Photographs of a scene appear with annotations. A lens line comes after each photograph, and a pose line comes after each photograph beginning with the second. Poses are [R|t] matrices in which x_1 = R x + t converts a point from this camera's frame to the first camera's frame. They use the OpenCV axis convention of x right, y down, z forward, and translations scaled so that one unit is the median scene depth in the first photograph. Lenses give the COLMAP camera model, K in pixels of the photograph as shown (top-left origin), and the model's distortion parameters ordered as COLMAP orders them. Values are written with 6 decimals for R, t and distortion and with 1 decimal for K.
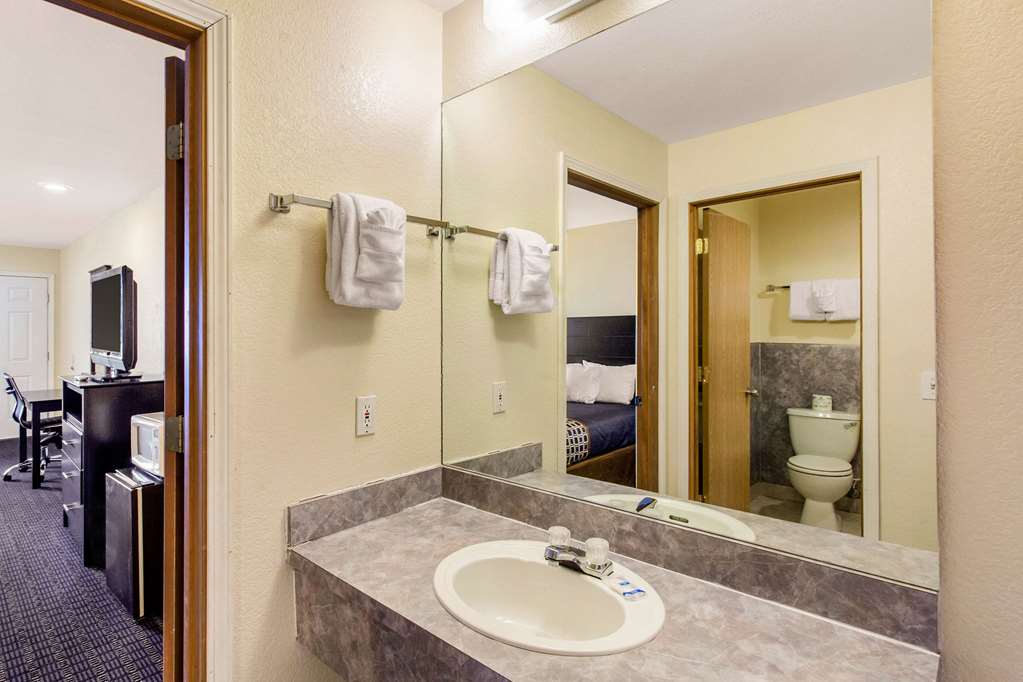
lens RADIAL K [[526.8, 0, 514.0], [0, 526.8, 325.4], [0, 0, 1]] dist [-0.003736, -0.001660]
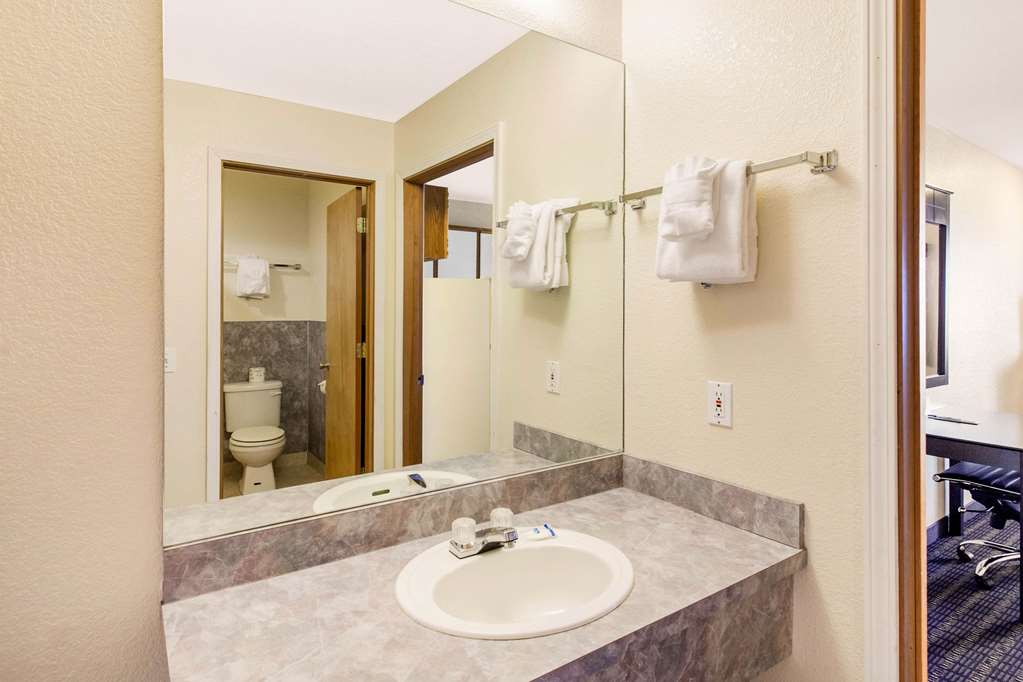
lens RADIAL K [[508.5, 0, 511.3], [0, 508.5, 300.7], [0, 0, 1]] dist [0.001920, 0.000245]
pose [[0.277843, 0.008979, 0.960585, -0.398478], [-0.006728, 0.999950, -0.007401, 0.000967], [-0.960603, -0.004406, 0.277889, 0.349891]]
